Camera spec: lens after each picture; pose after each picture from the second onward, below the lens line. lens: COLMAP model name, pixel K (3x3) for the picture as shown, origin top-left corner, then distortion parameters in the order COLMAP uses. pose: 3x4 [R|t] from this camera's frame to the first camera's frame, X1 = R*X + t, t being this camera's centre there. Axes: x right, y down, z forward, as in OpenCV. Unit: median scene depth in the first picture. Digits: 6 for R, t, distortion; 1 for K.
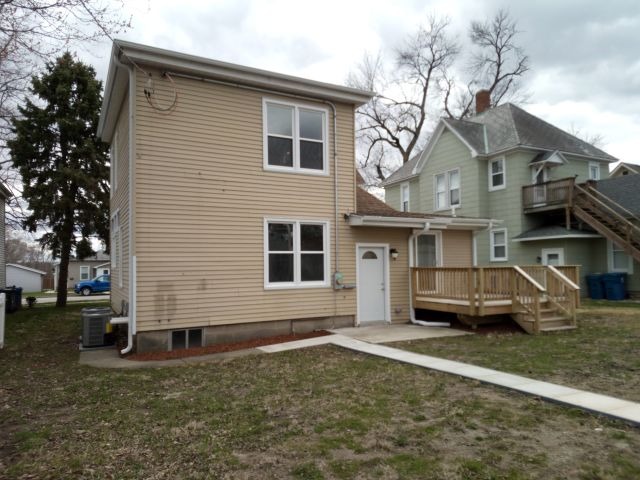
lens RADIAL K [[468.9, 0, 321.2], [0, 468.9, 243.4], [0, 0, 1]] dist [0.066842, -0.029642]
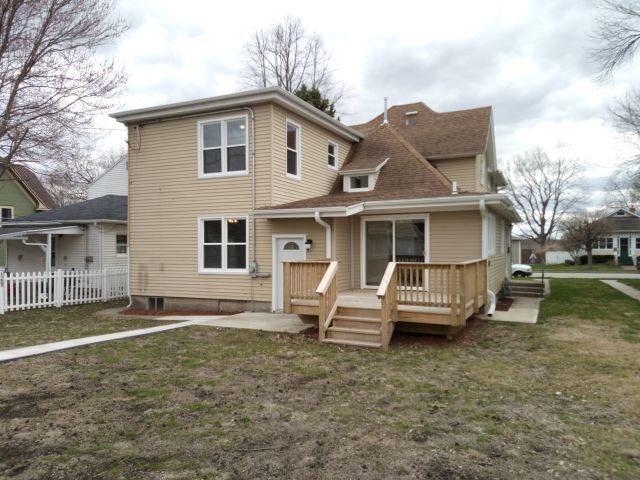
lens RADIAL K [[468.9, 0, 319.5], [0, 468.9, 239.9], [0, 0, 1]] dist [0.066842, -0.029642]
pose [[0.594010, 0.005865, -0.804436, 1.045948], [0.040753, 0.998470, 0.037372, -0.025766], [0.803425, -0.054983, 0.592862, 0.482165]]
